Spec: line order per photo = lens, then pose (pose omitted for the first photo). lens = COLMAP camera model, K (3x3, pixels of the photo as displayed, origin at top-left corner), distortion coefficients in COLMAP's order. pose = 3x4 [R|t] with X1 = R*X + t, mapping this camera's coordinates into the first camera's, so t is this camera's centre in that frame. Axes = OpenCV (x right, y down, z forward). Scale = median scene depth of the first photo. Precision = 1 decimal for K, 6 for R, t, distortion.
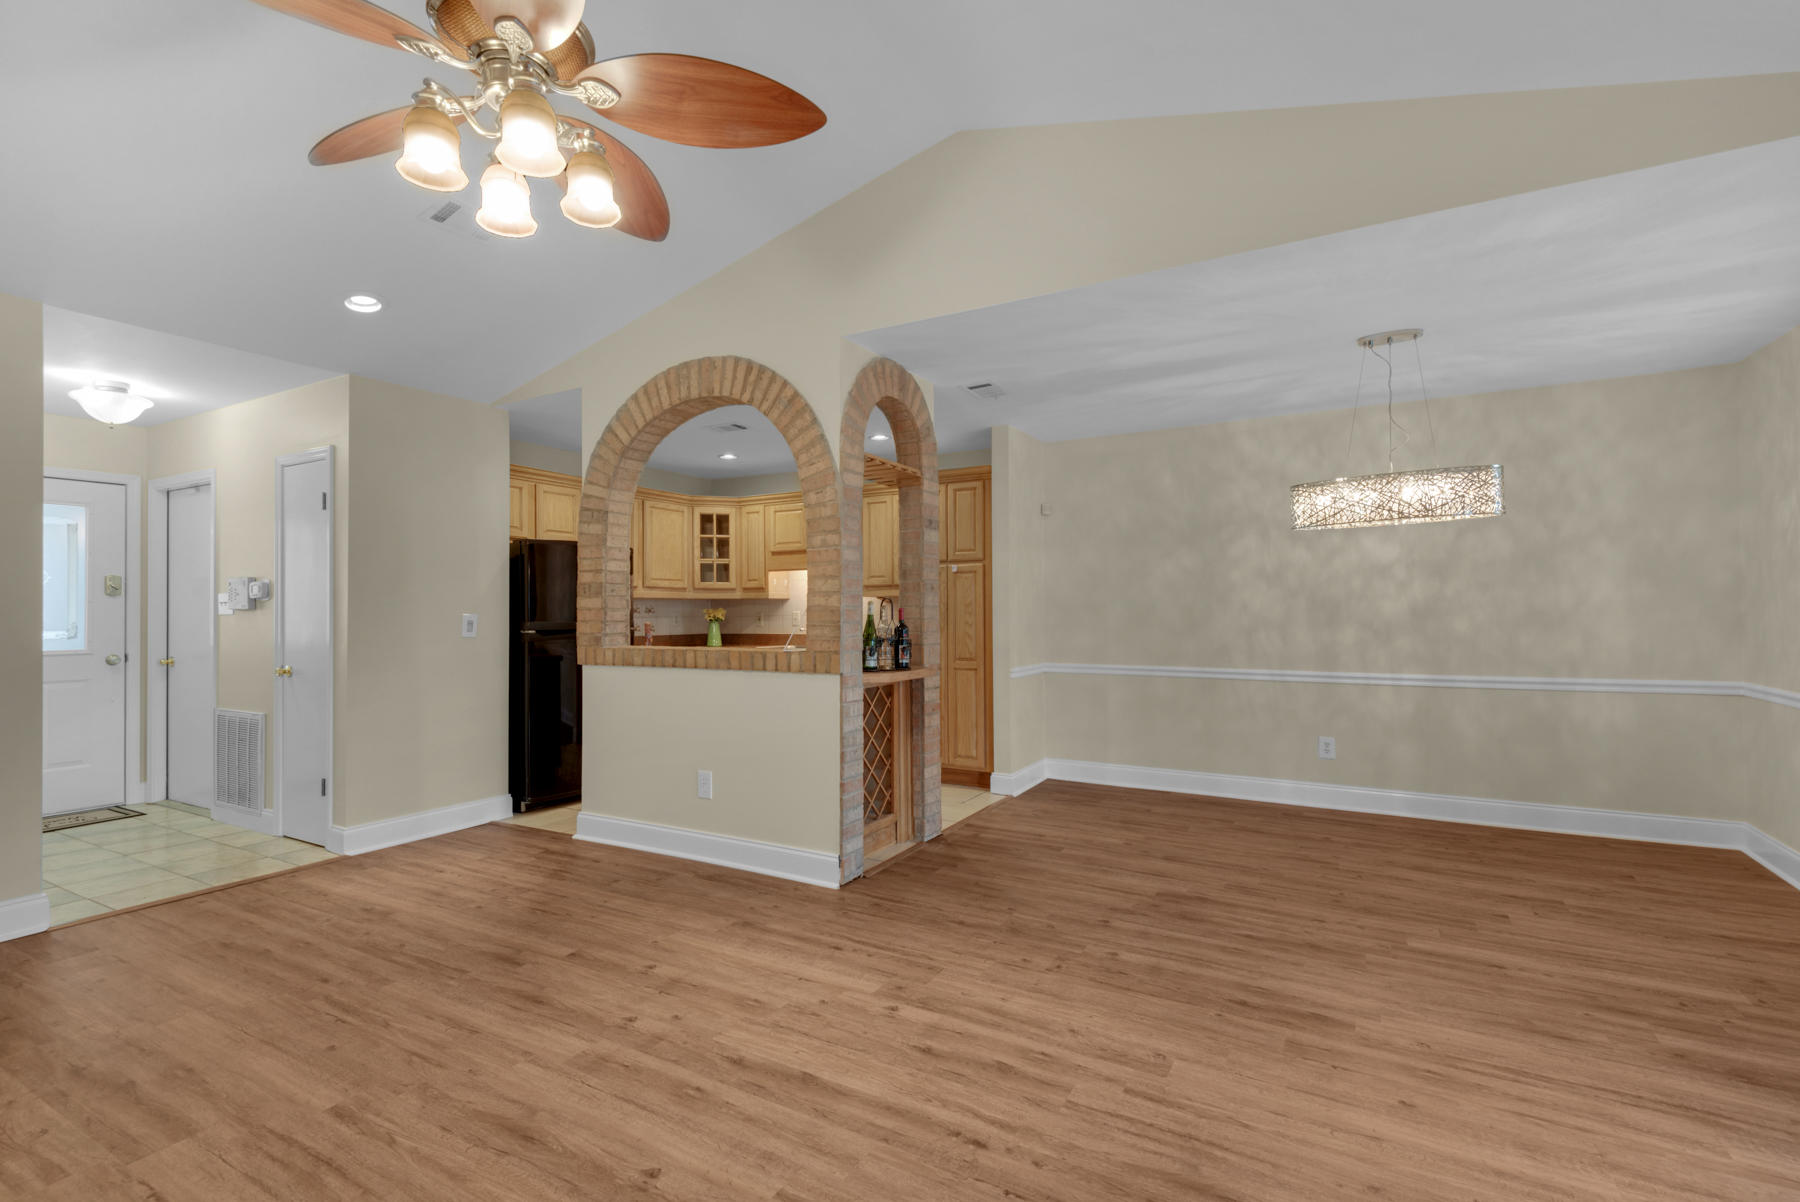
lens RADIAL K [[809.4, 0, 907.4], [0, 809.4, 598.4], [0, 0, 1]] dist [0.019176, -0.012875]
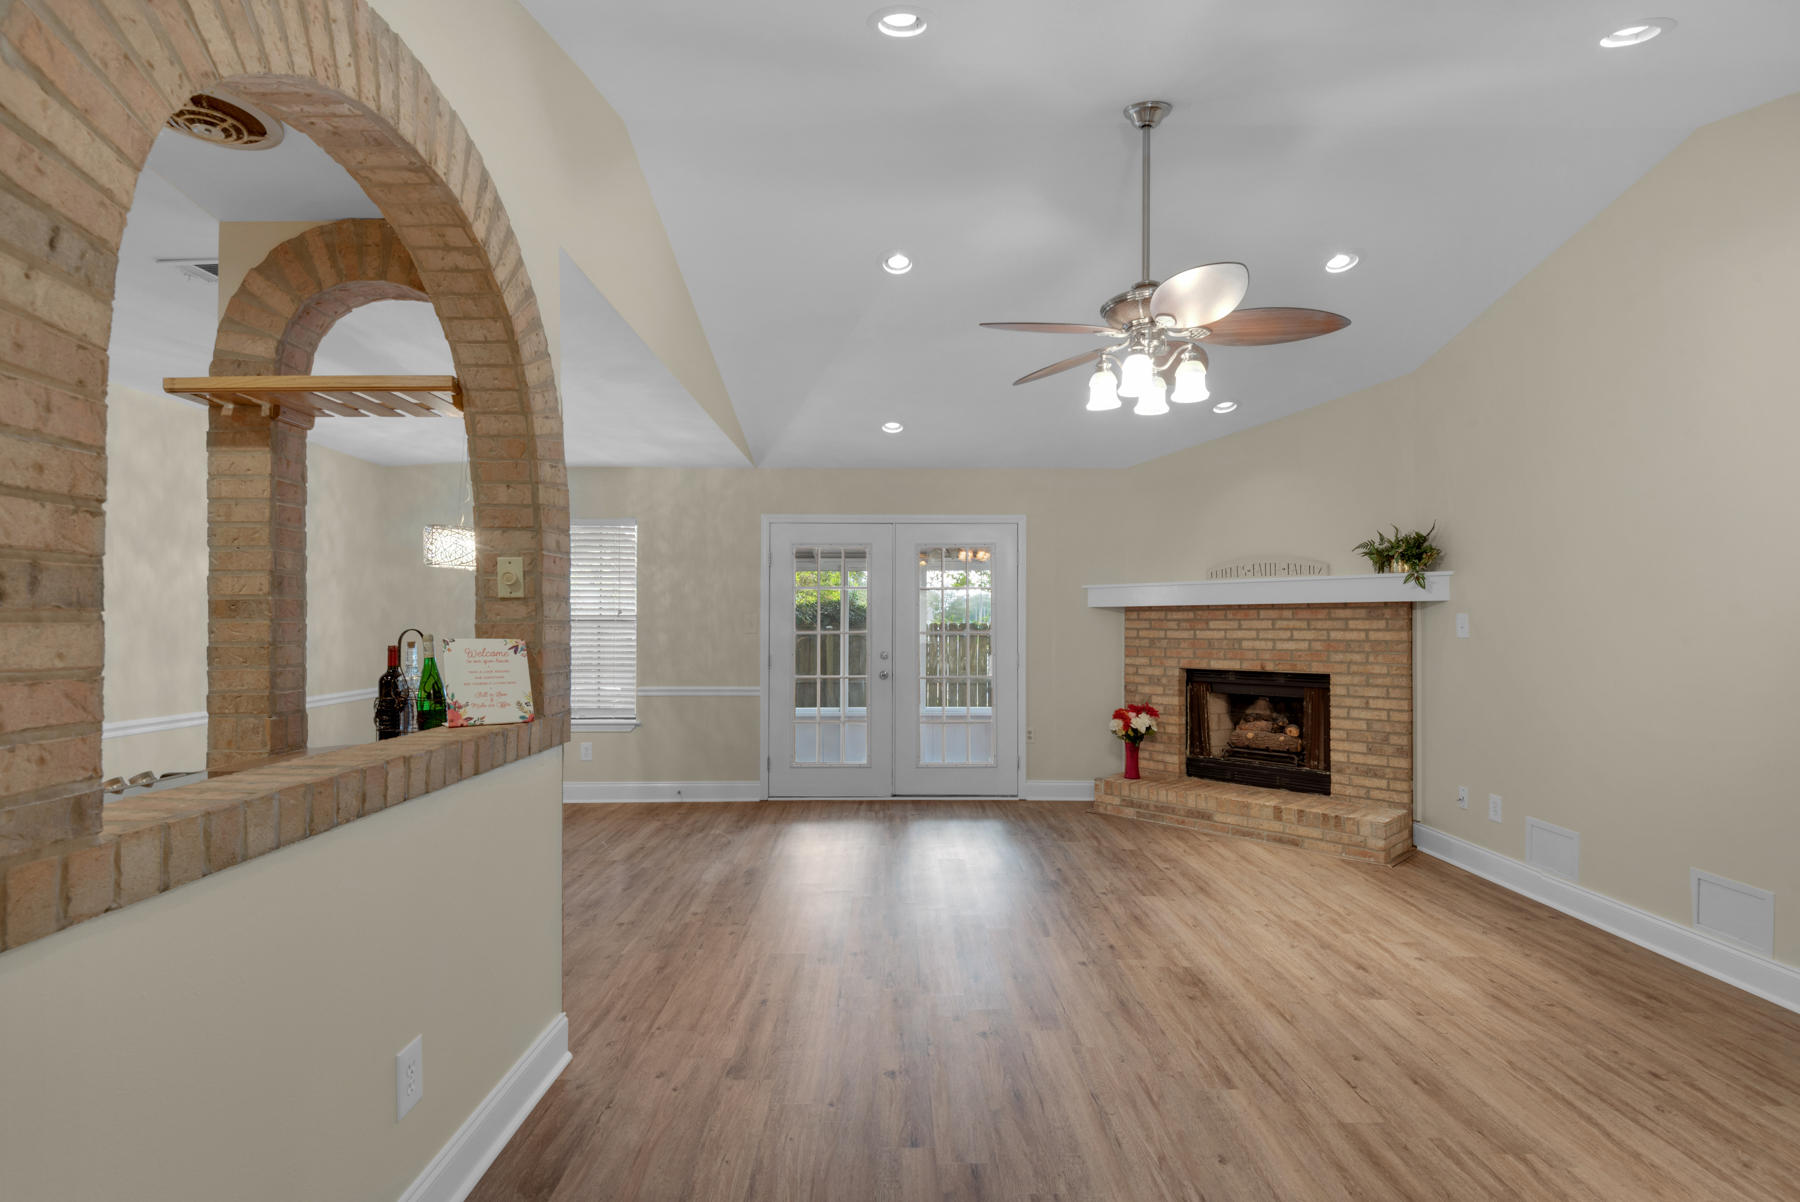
lens RADIAL K [[843.1, 0, 895.1], [0, 843.1, 609.3], [0, 0, 1]] dist [0.014747, -0.015624]
pose [[-0.492817, 0.020763, 0.869885, -0.786426], [-0.008508, 0.999552, -0.028678, -0.000161], [-0.870091, -0.021534, -0.492420, 1.040412]]
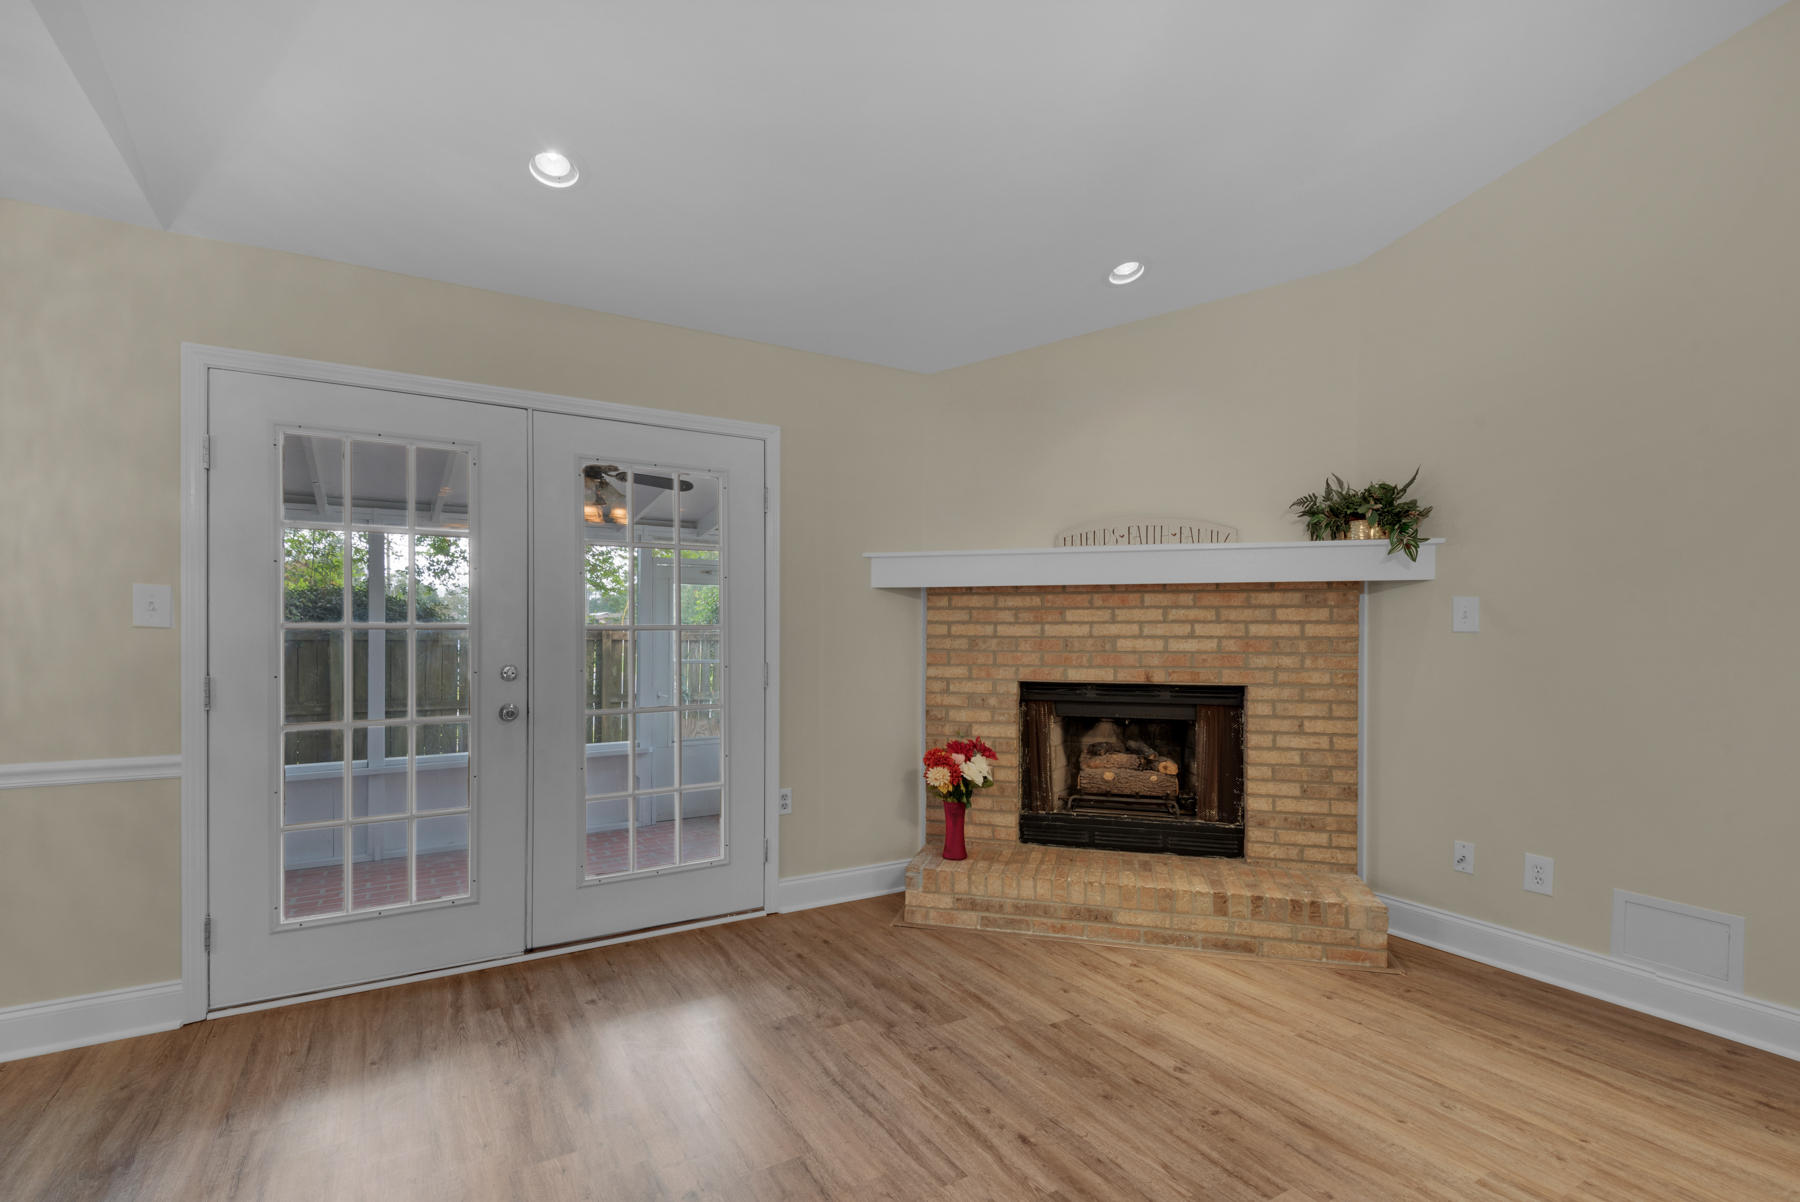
lens RADIAL K [[809.4, 0, 895.0], [0, 809.4, 633.1], [0, 0, 1]] dist [0.019176, -0.012875]
pose [[-0.866058, 0.003136, 0.499933, -0.060586], [-0.004500, 0.999891, -0.014066, 0.014654], [-0.499923, -0.014432, -0.865950, 0.745154]]
